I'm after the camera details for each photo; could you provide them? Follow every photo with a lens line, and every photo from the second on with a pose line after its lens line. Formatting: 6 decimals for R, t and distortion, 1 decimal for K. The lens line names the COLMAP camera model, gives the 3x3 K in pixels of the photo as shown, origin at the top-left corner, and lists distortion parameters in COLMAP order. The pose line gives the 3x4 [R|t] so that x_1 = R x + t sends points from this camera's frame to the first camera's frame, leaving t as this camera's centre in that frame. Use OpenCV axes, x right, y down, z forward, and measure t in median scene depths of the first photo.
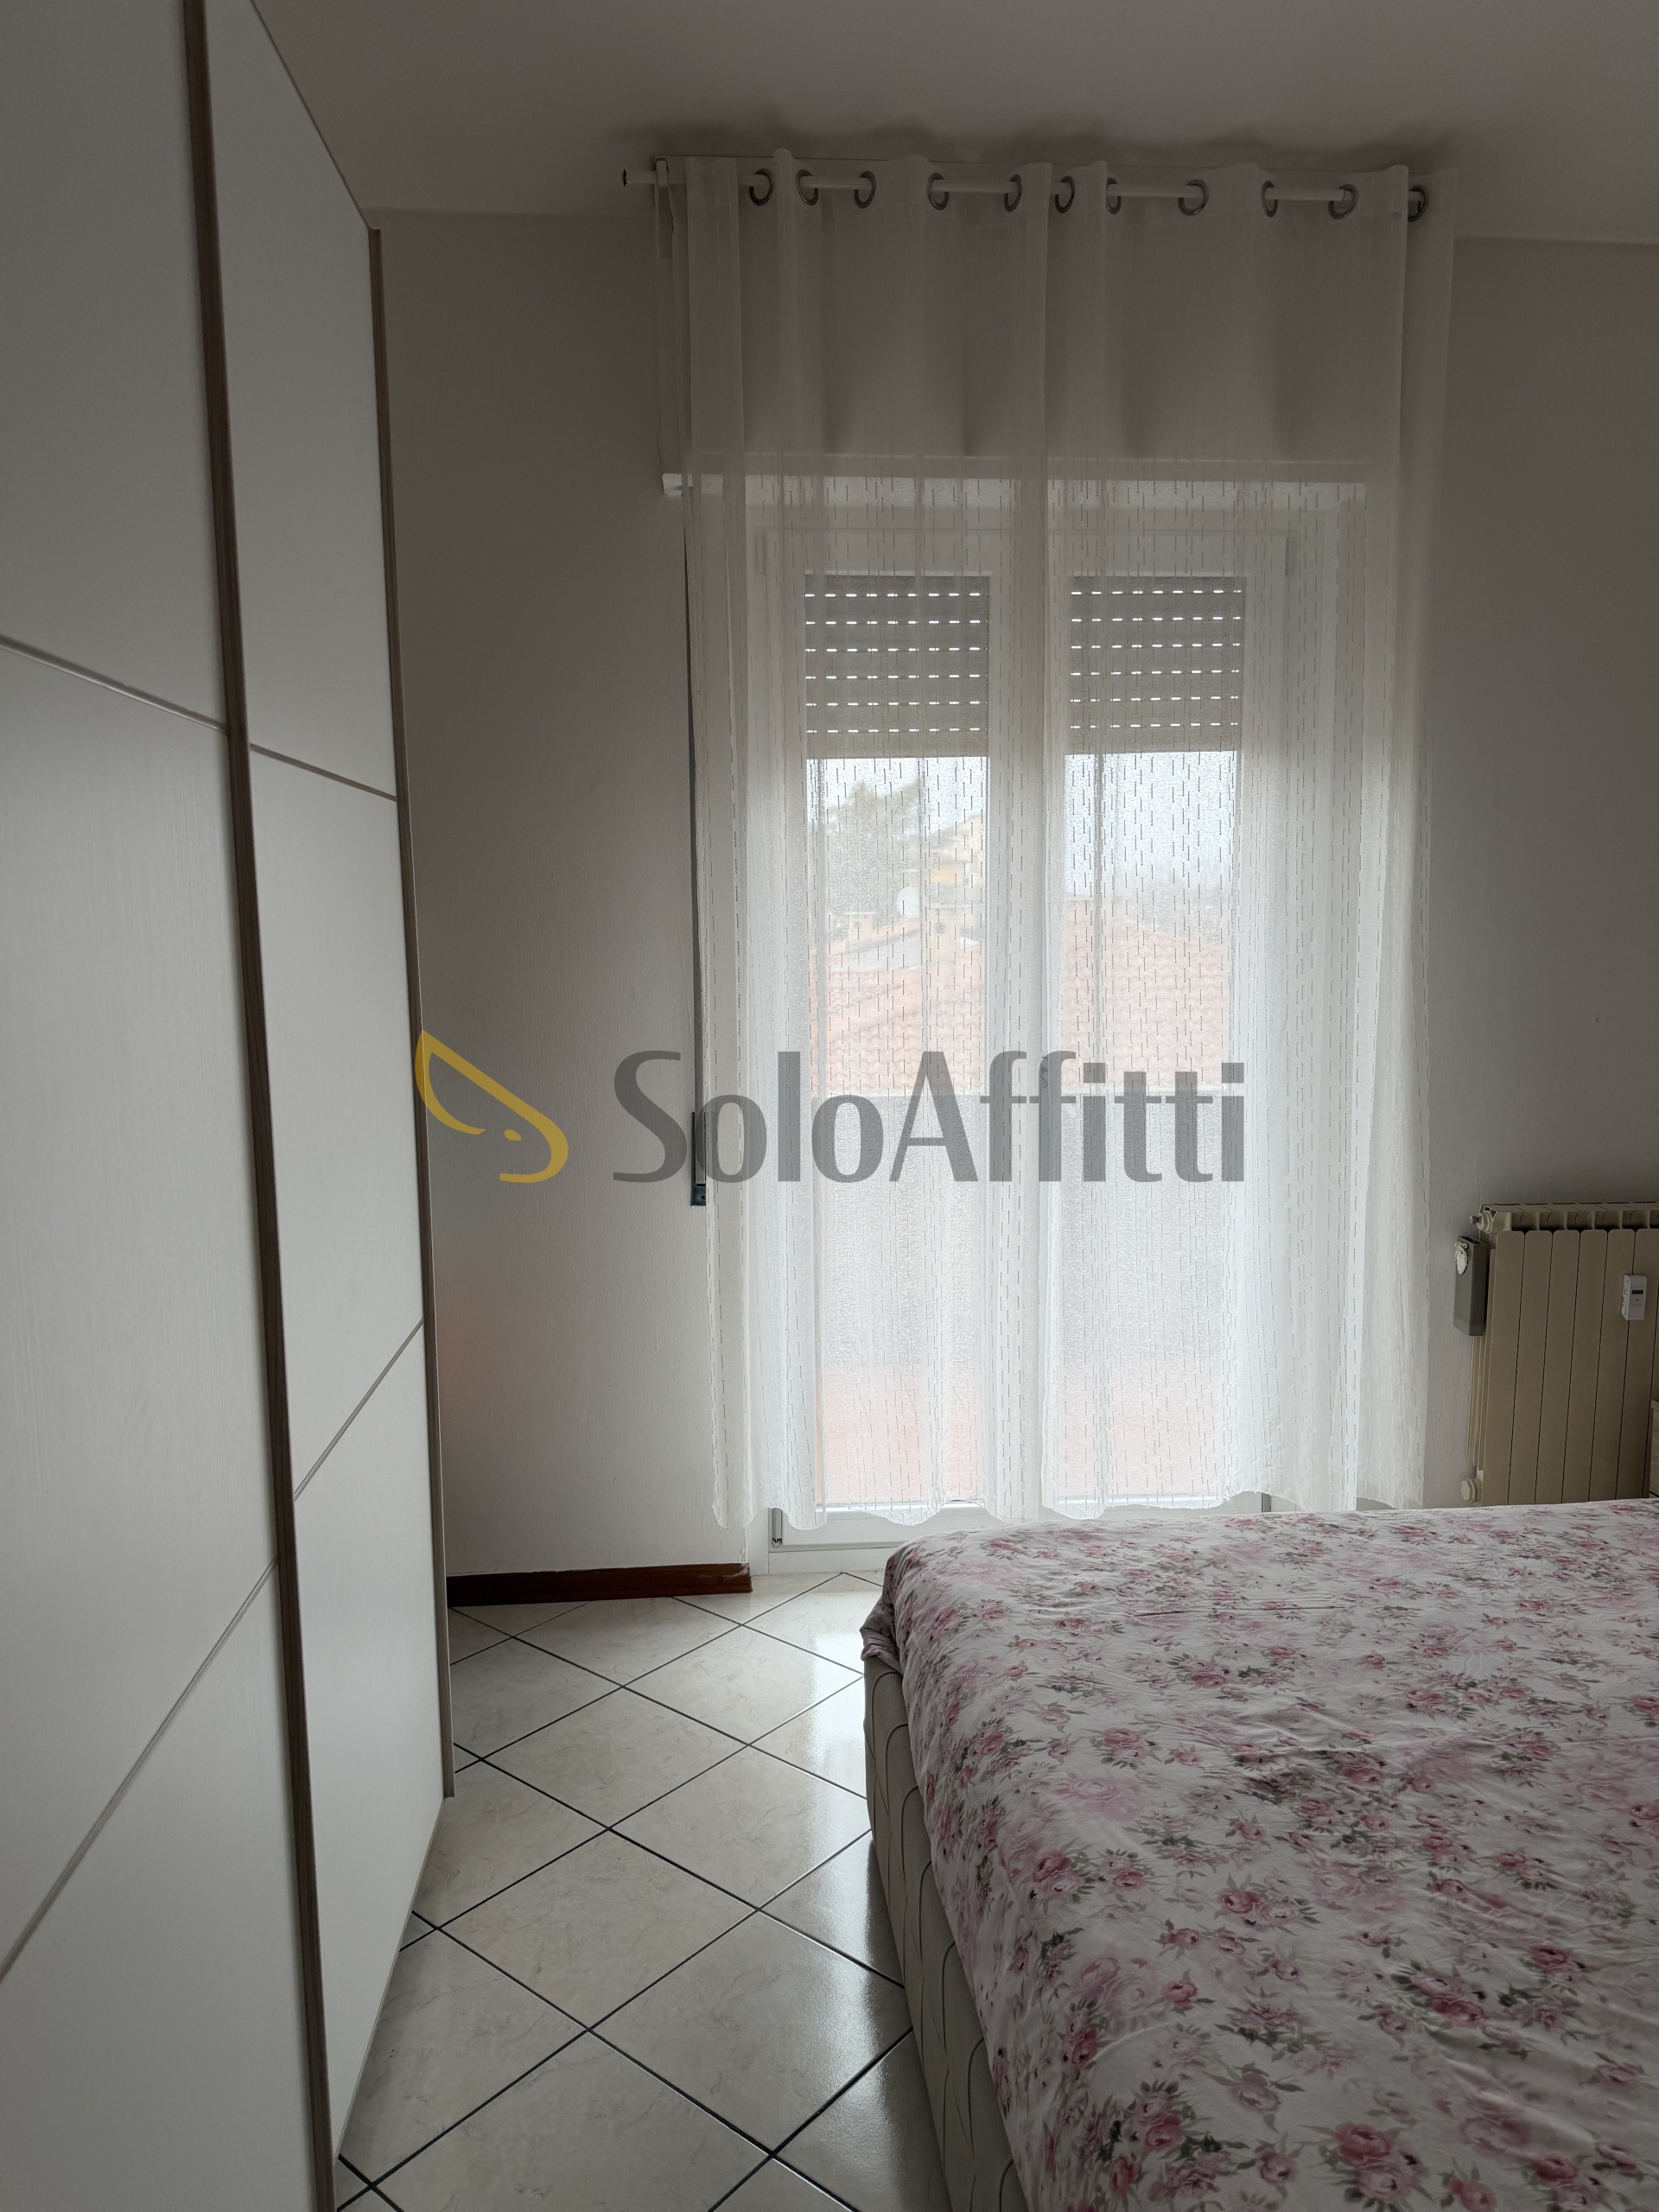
lens RADIAL K [[1562.0, 0, 829.8], [0, 1562.0, 1105.6], [0, 0, 1]] dist [-0.004438, -0.001369]
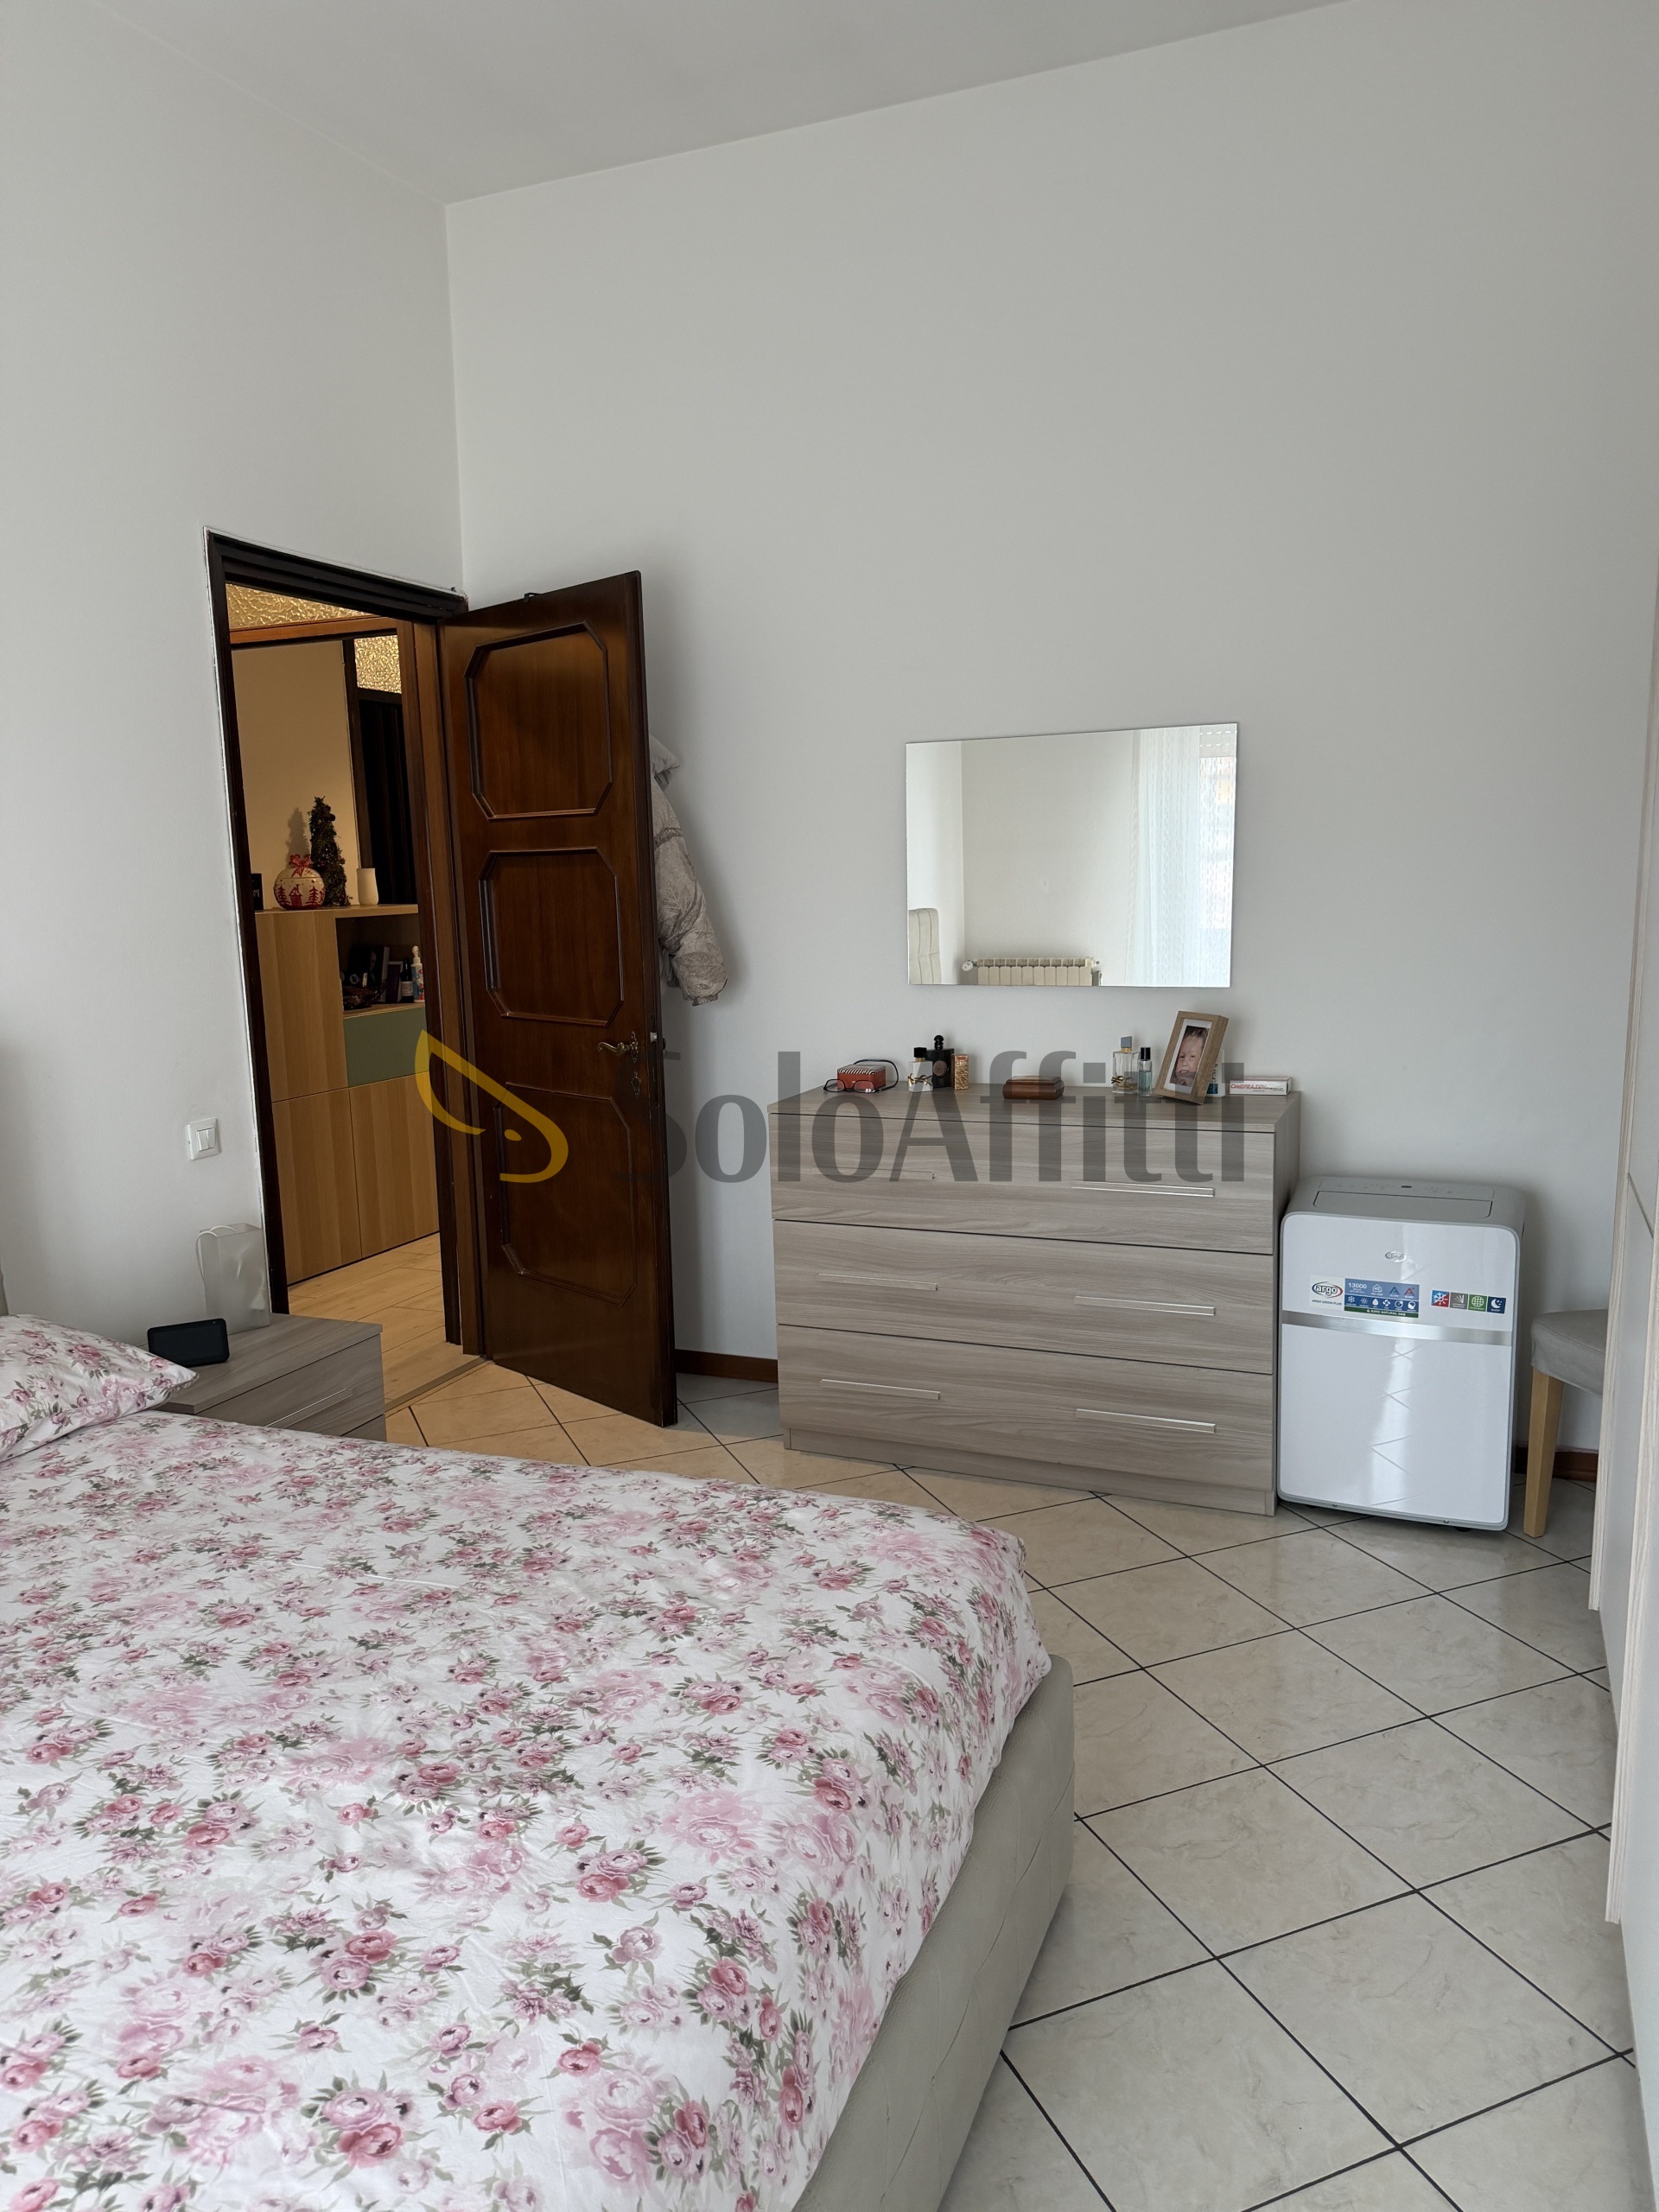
lens RADIAL K [[1562.0, 0, 829.7], [0, 1562.0, 1108.1], [0, 0, 1]] dist [-0.004438, -0.001369]
pose [[-0.890347, -0.040594, 0.453469, -0.264654], [0.087861, 0.961974, 0.258623, -0.161882], [-0.446724, 0.270106, -0.852924, 1.632153]]
